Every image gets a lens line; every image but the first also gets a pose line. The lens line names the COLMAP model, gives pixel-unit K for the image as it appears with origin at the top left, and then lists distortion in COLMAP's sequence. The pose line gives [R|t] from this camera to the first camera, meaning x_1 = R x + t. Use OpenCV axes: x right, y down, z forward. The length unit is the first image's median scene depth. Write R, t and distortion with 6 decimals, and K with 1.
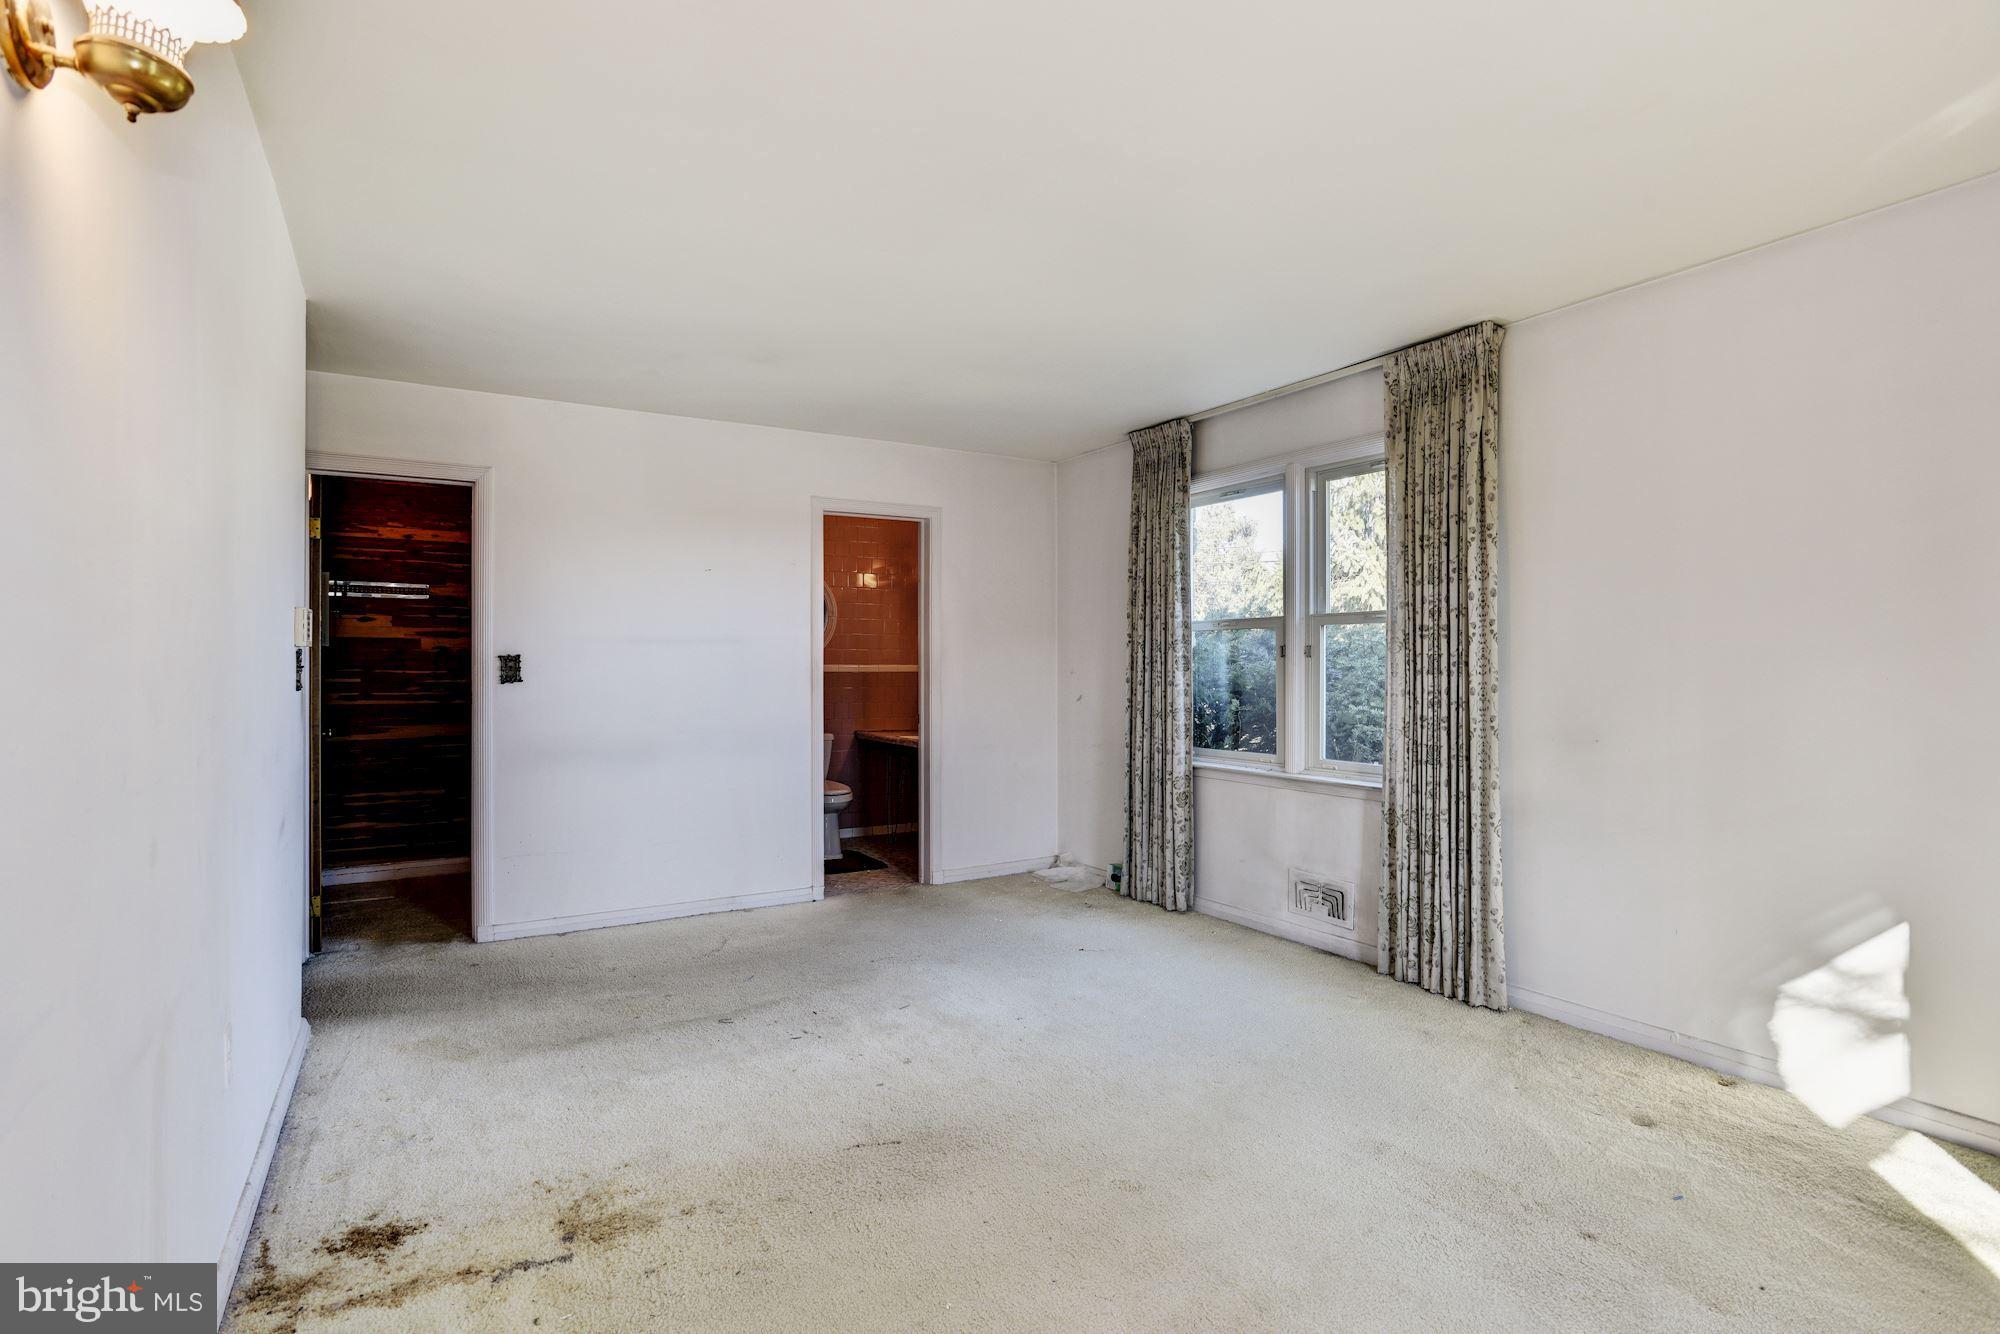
lens RADIAL K [[970.2, 0, 991.3], [0, 970.2, 664.1], [0, 0, 1]] dist [-0.052092, 0.026994]
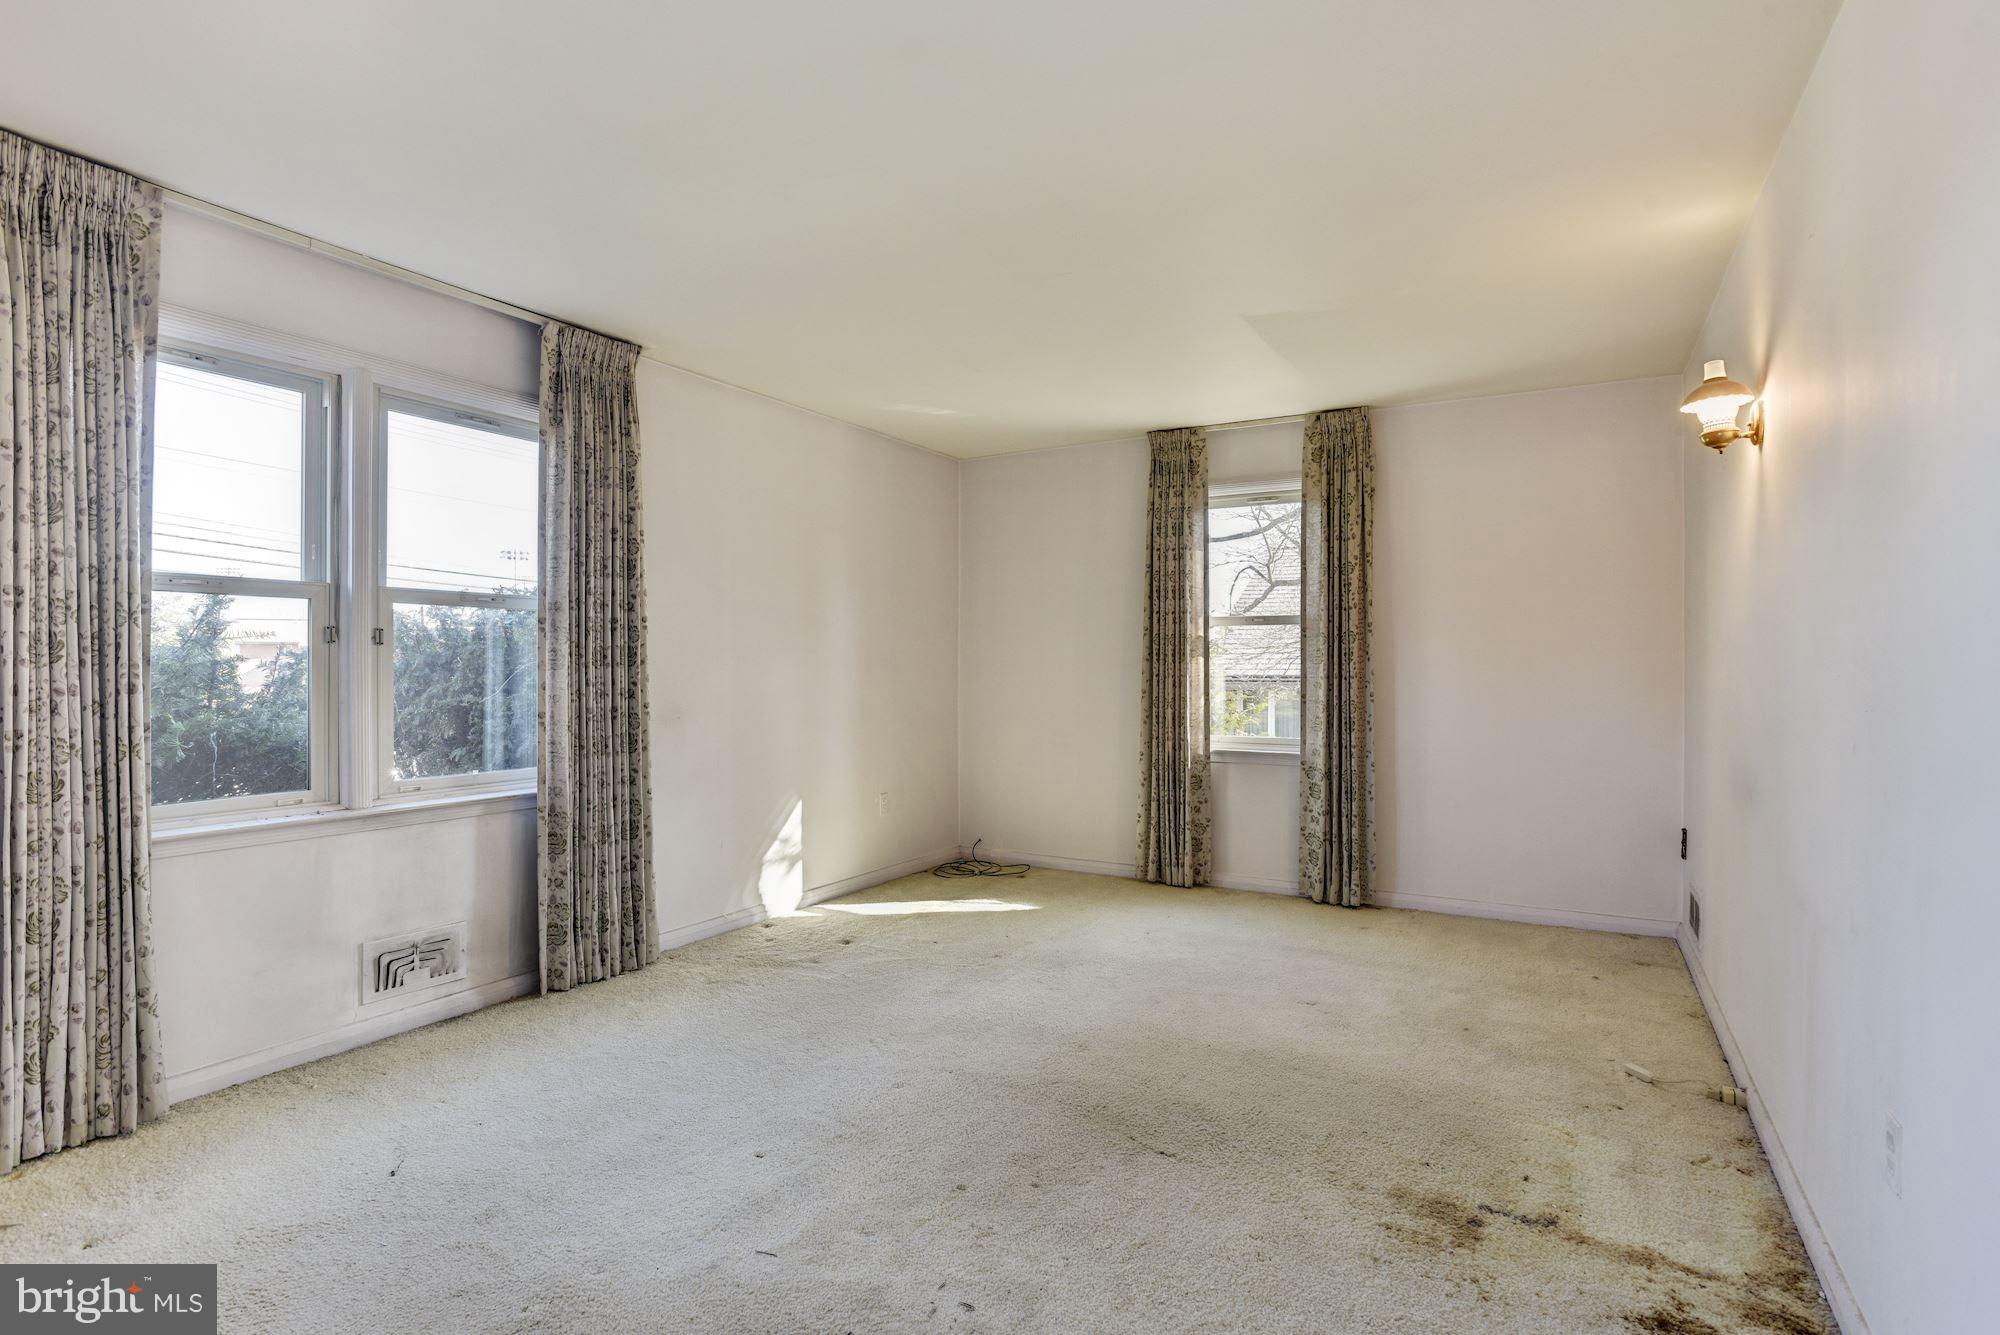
lens RADIAL K [[970.2, 0, 991.3], [0, 970.2, 664.6], [0, 0, 1]] dist [-0.052092, 0.026994]
pose [[-0.474072, 0.000717, 0.880486, -0.616088], [-0.006612, 0.999969, -0.004374, 0.009374], [-0.880461, -0.007896, -0.474052, 1.095013]]
